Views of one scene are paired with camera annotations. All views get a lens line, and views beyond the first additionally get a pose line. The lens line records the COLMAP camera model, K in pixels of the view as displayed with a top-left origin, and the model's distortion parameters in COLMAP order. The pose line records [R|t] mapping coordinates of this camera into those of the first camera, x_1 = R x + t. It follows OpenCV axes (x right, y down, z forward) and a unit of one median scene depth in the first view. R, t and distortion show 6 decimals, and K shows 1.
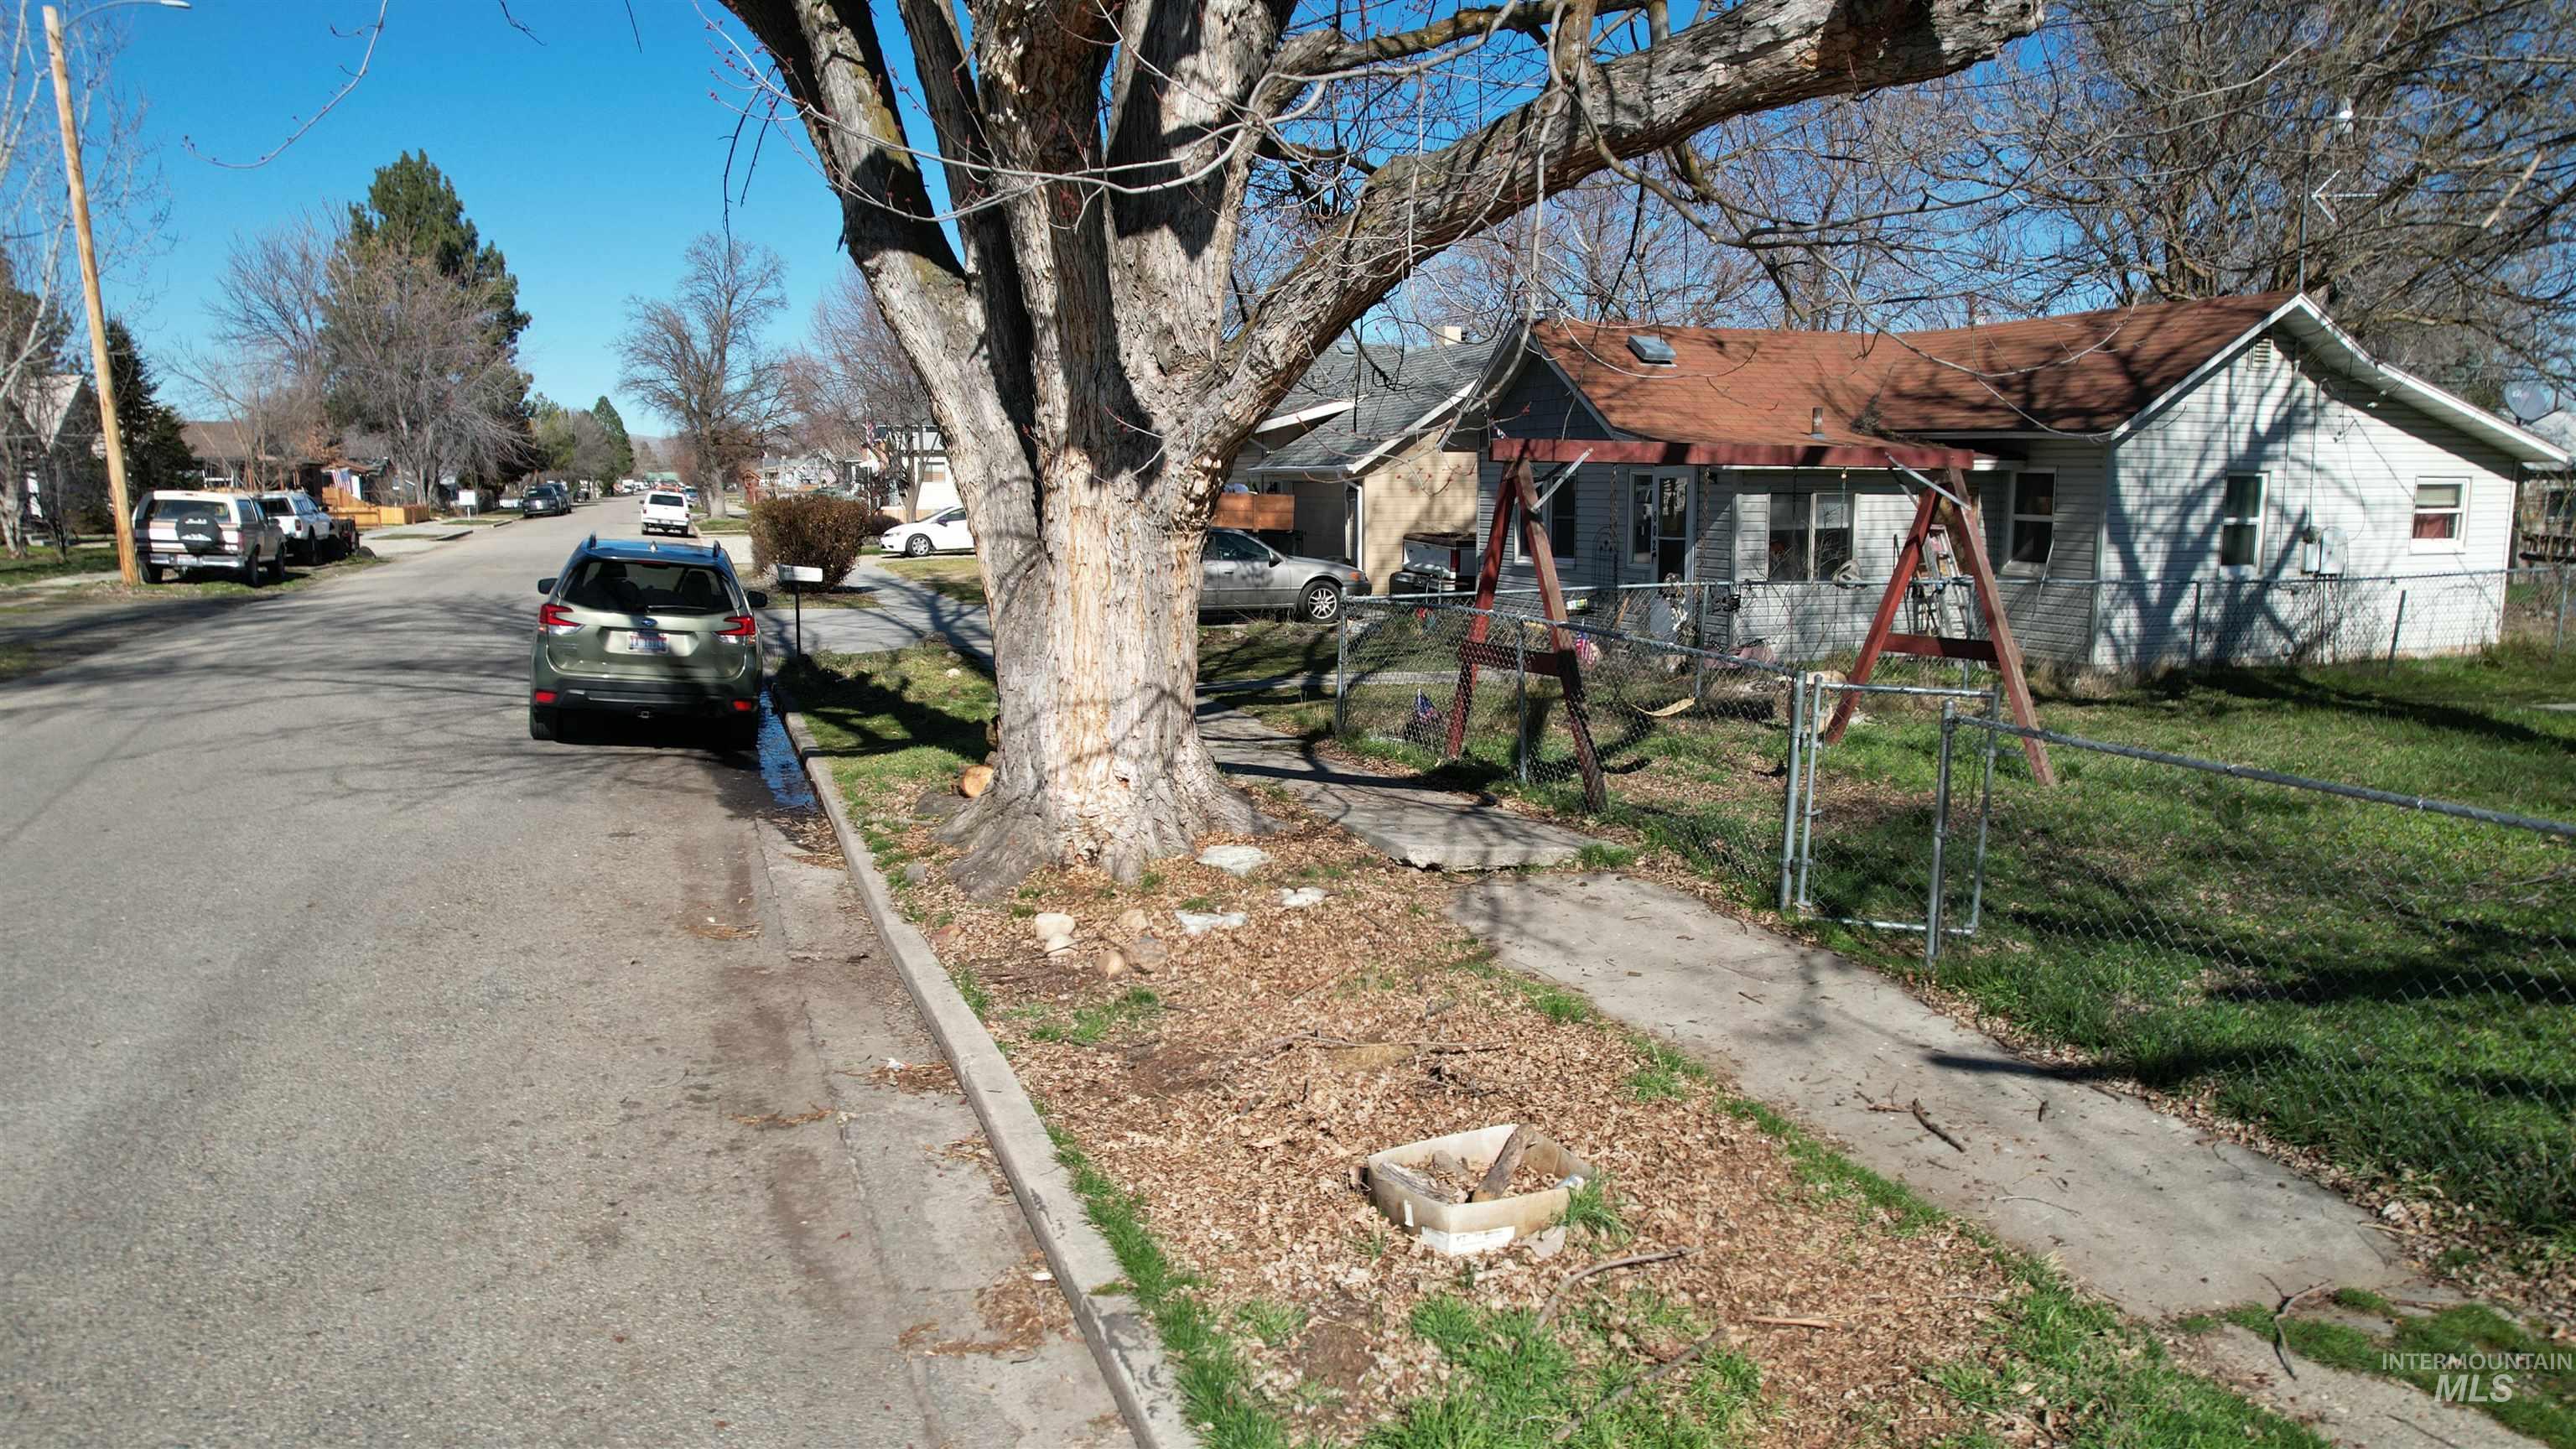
lens RADIAL K [[1648.1, 0, 1296.4], [0, 1648.1, 737.0], [0, 0, 1]] dist [-0.080881, 0.074843]
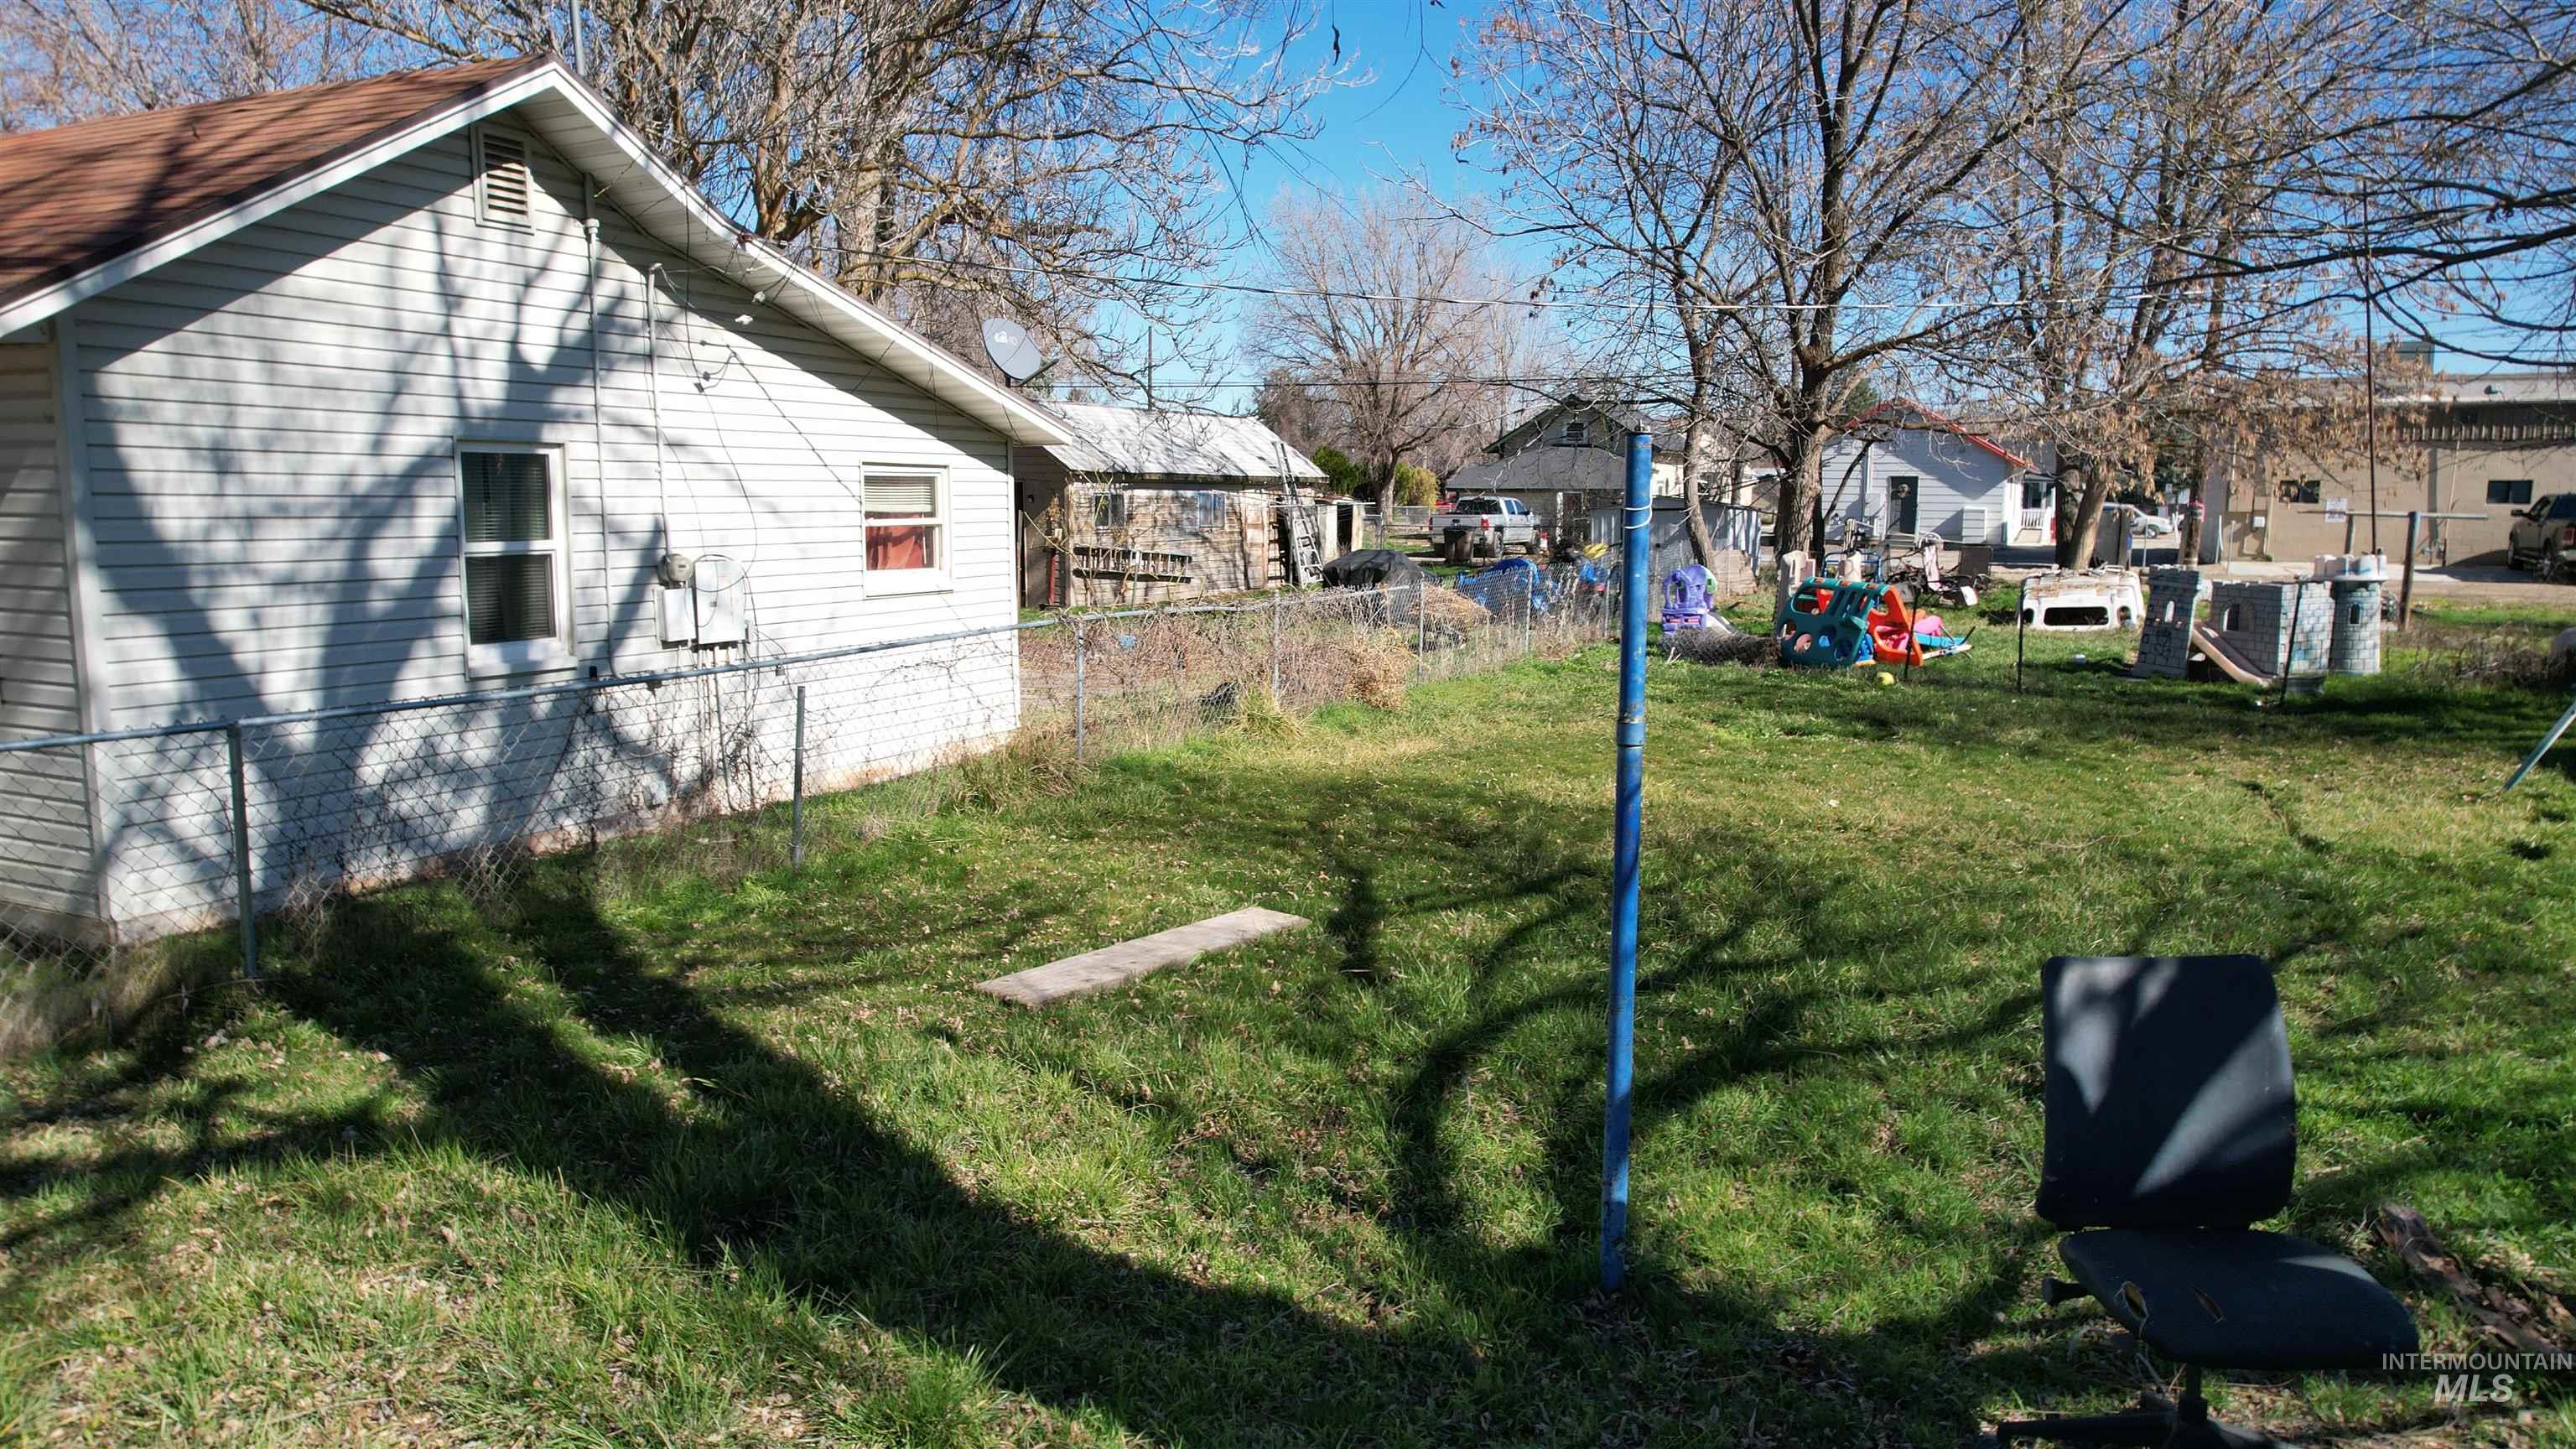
lens RADIAL K [[1652.2, 0, 1293.4], [0, 1652.2, 733.6], [0, 0, 1]] dist [-0.081402, 0.079785]
pose [[0.728936, -0.091573, 0.678430, 0.420402], [0.098538, 0.994728, 0.028392, -0.070194], [-0.677453, 0.046155, 0.734116, 0.494233]]
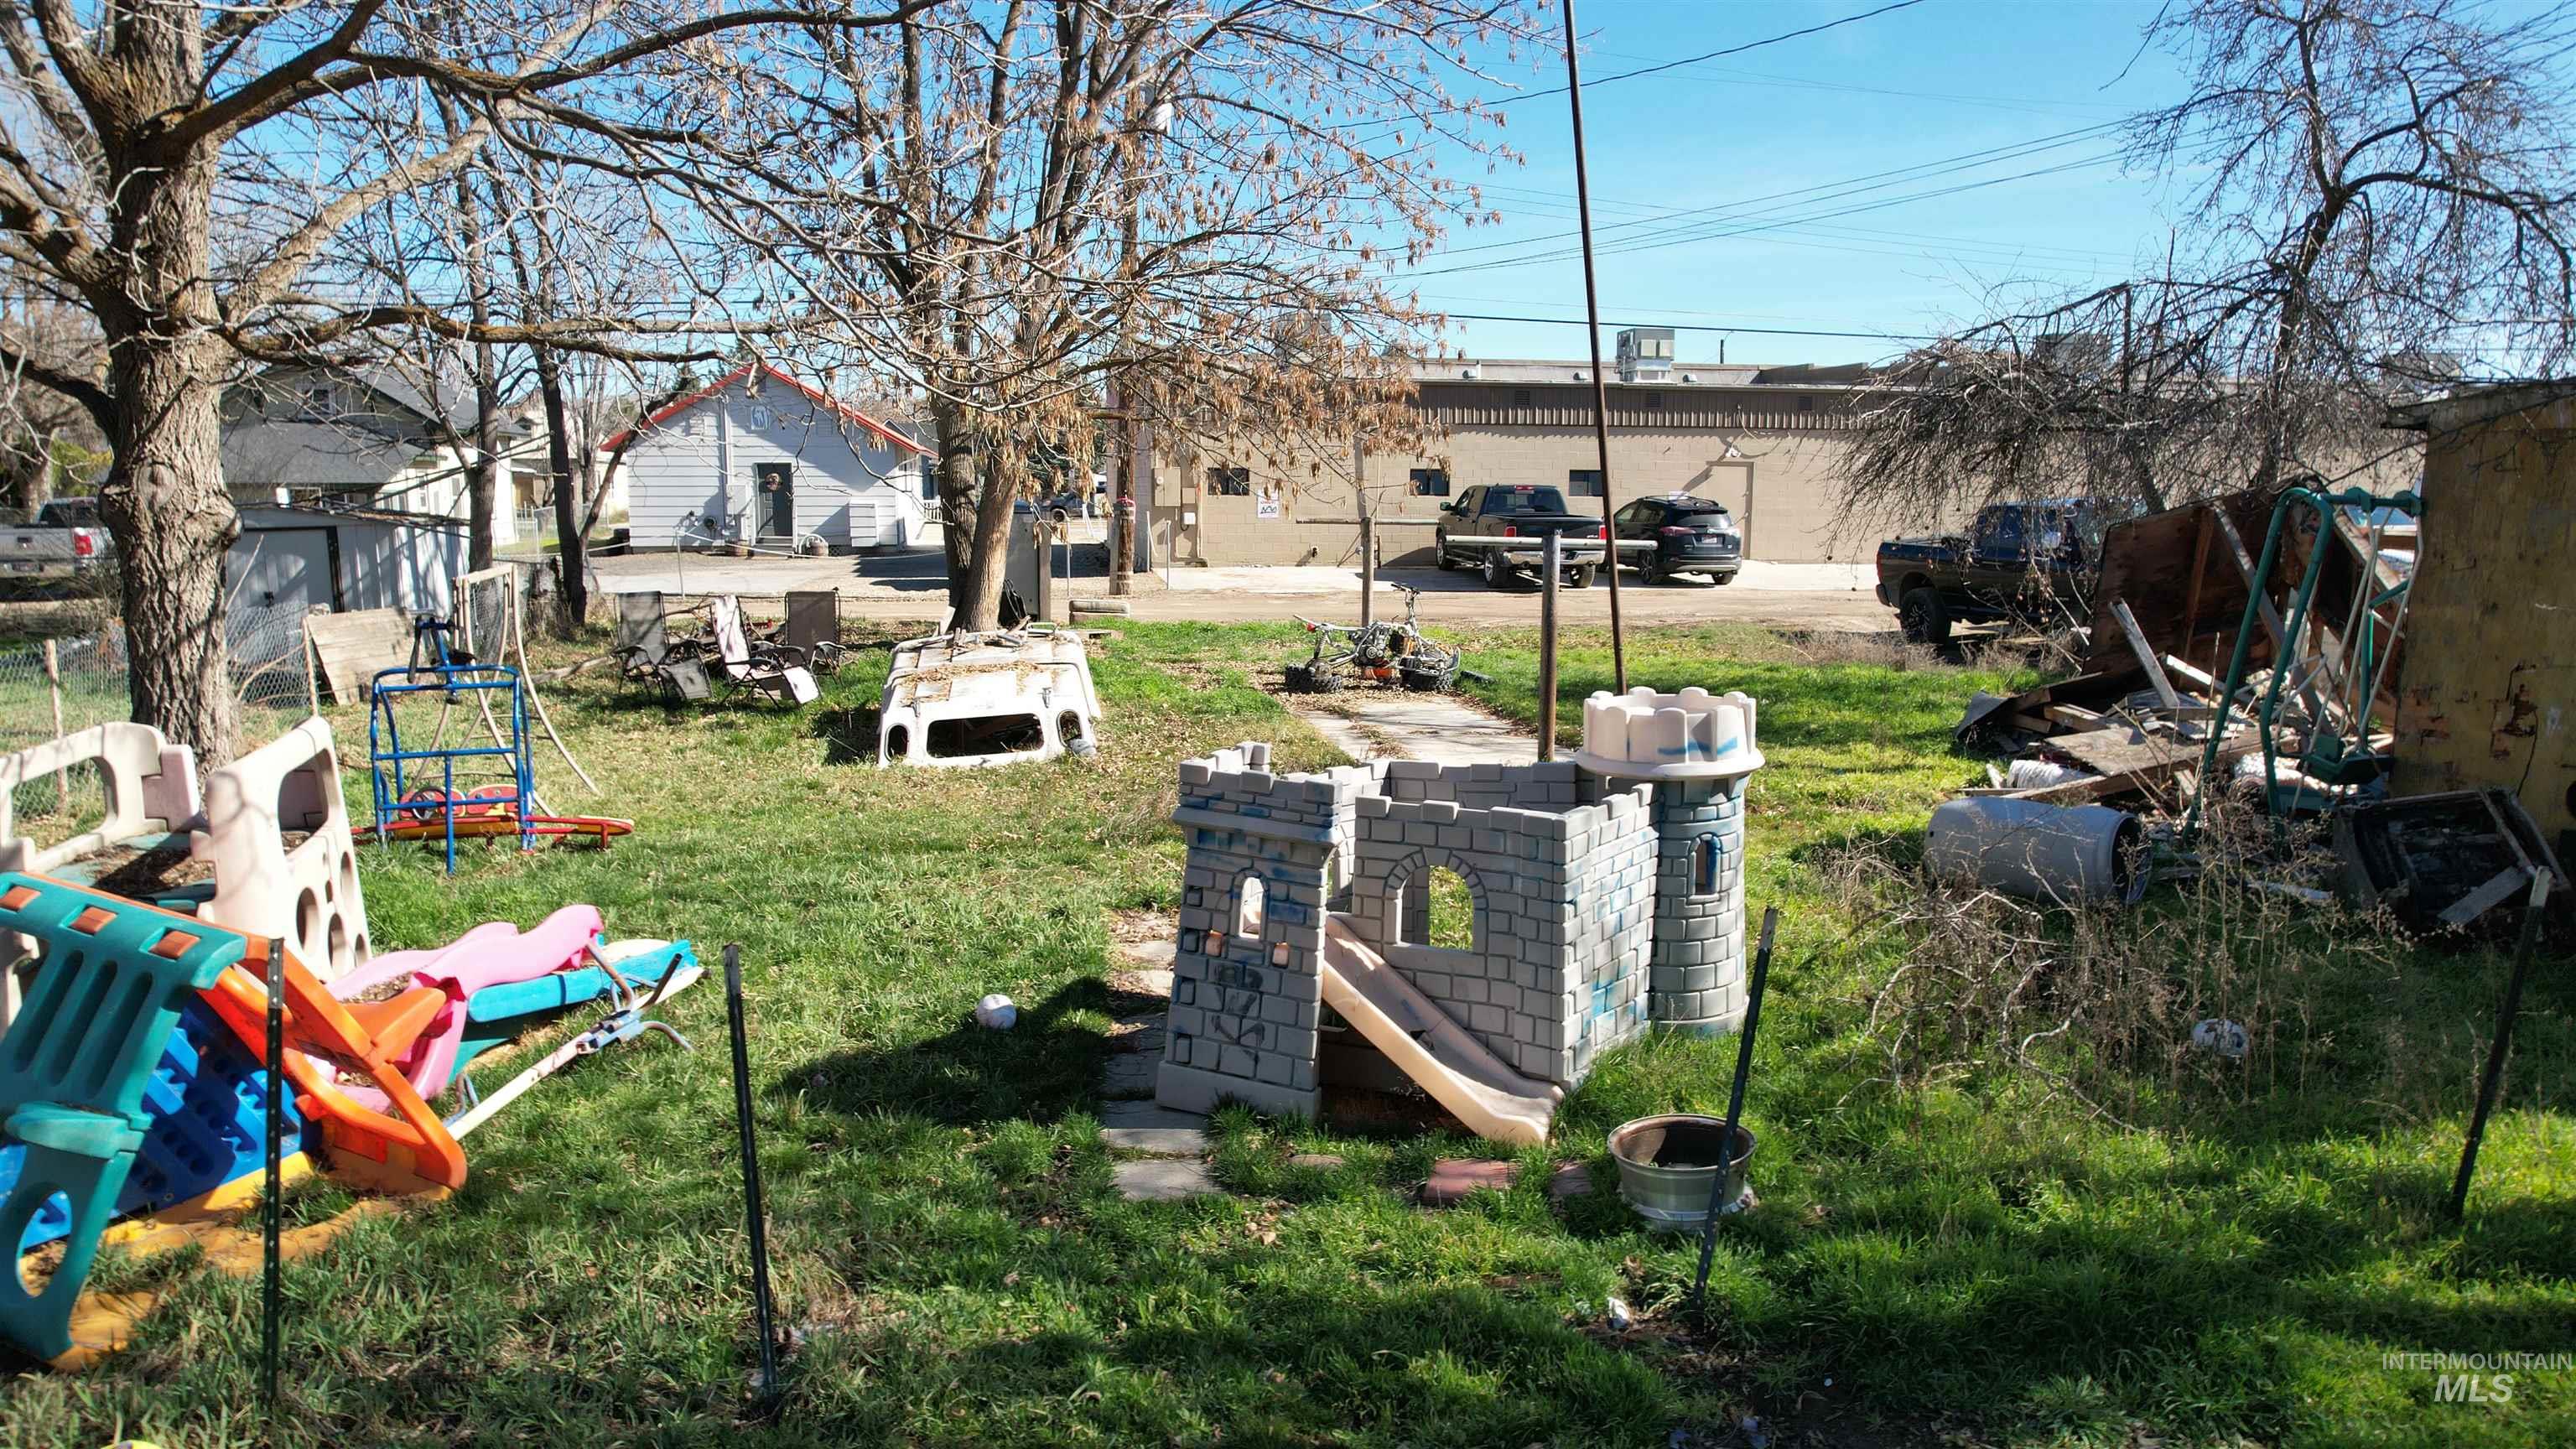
lens RADIAL K [[1647.0, 0, 1290.9], [0, 1647.0, 736.4], [0, 0, 1]] dist [-0.069887, 0.060512]
pose [[0.188438, -0.144960, 0.971328, 1.142561], [0.146053, 0.982184, 0.118246, -0.128641], [-0.971164, 0.119584, 0.206253, 0.762595]]
